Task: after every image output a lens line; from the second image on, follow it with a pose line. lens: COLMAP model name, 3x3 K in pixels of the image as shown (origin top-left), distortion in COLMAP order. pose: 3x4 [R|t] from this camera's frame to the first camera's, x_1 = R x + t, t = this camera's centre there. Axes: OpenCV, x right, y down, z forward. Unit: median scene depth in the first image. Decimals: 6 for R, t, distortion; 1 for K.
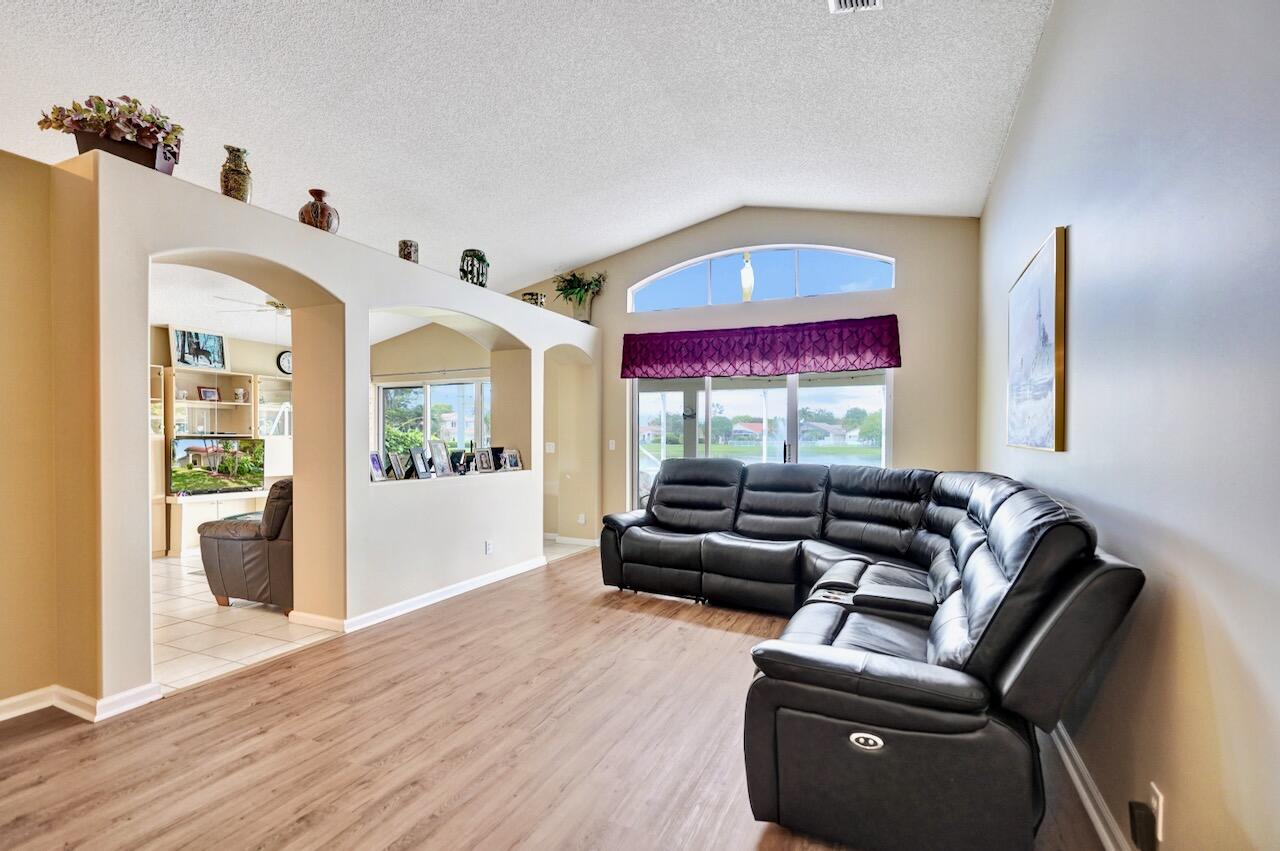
lens RADIAL K [[576.6, 0, 636.6], [0, 576.6, 432.8], [0, 0, 1]] dist [0.009309, 0.000289]
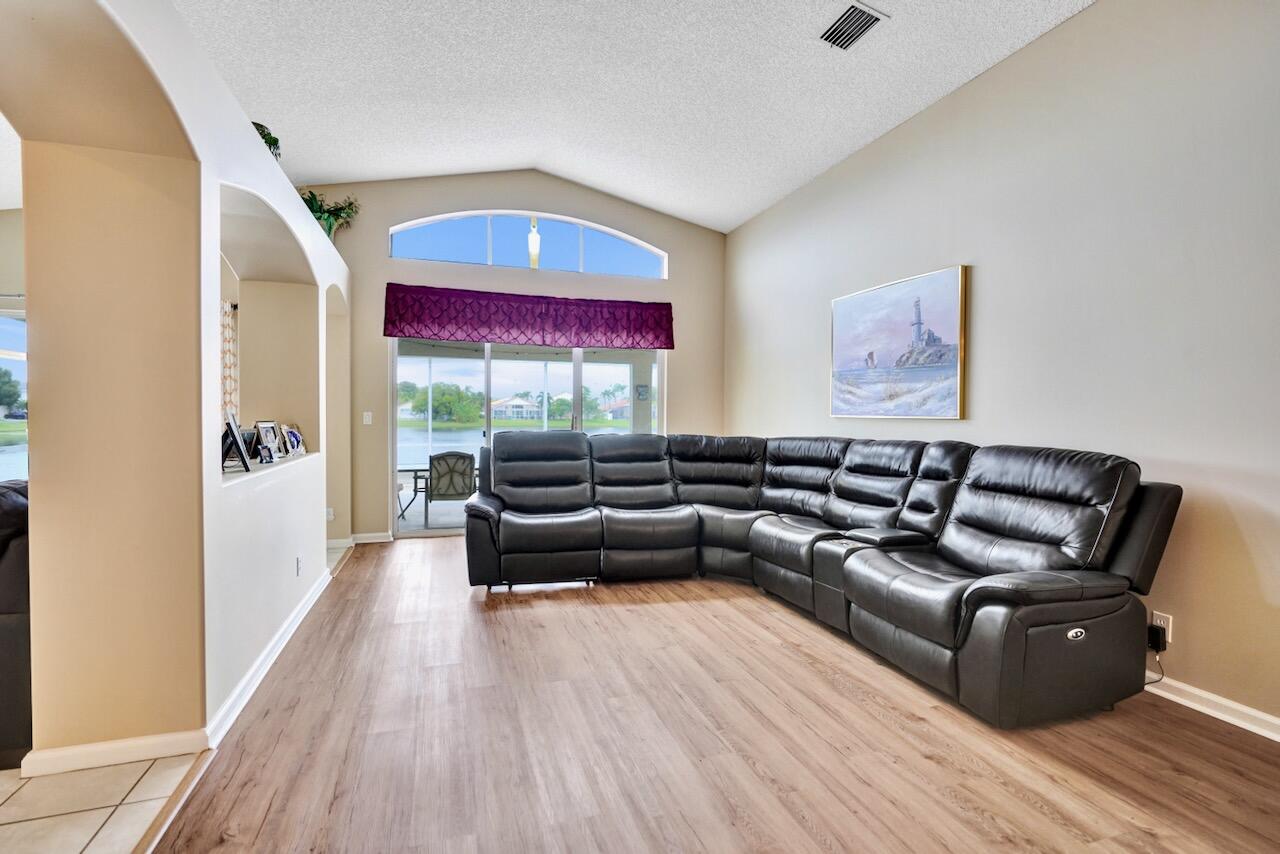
lens RADIAL K [[576.6, 0, 604.7], [0, 576.6, 413.1], [0, 0, 1]] dist [0.009309, 0.000289]
pose [[0.752956, 0.005564, 0.658048, -0.395243], [-0.007351, 0.999973, -0.000044, 0.013536], [-0.658030, -0.004804, 0.752976, 0.223826]]
